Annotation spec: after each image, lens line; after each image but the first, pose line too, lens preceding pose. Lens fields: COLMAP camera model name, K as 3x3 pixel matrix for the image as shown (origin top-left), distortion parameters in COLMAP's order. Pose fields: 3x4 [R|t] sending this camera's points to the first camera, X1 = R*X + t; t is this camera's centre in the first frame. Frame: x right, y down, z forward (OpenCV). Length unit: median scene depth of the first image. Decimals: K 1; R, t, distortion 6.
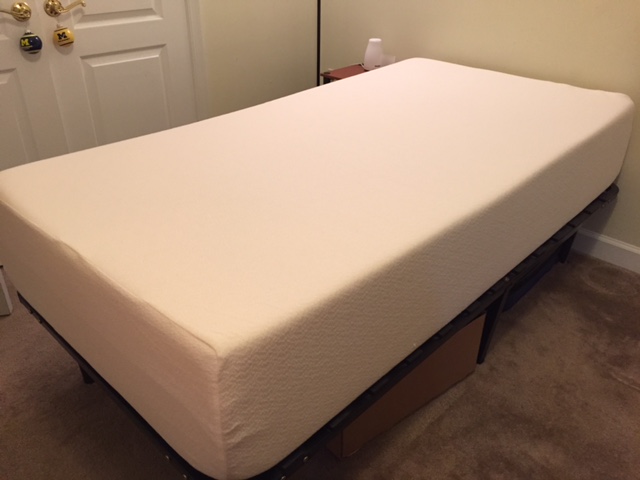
lens RADIAL K [[540.2, 0, 320.0], [0, 540.2, 240.0], [0, 0, 1]] dist [0.065047, 0.000764]
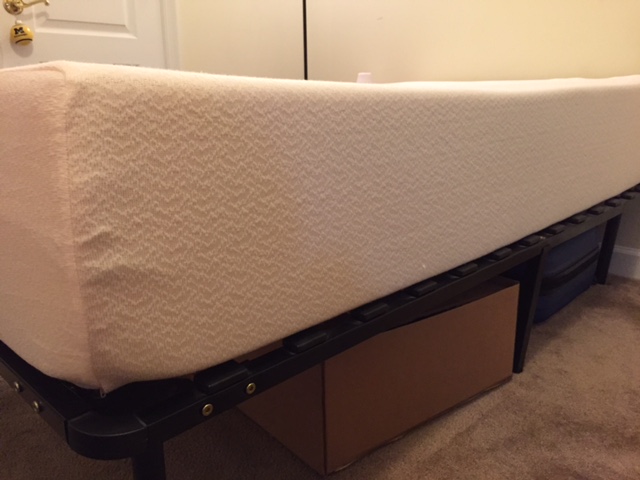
lens RADIAL K [[549.9, 0, 320.0], [0, 549.9, 240.0], [0, 0, 1]] dist [0.034132, -0.010250]
pose [[0.999769, -0.020971, -0.004603, 0.037504], [0.019029, 0.964758, -0.262450, 0.275098], [0.009945, 0.262302, 0.964934, 0.257412]]
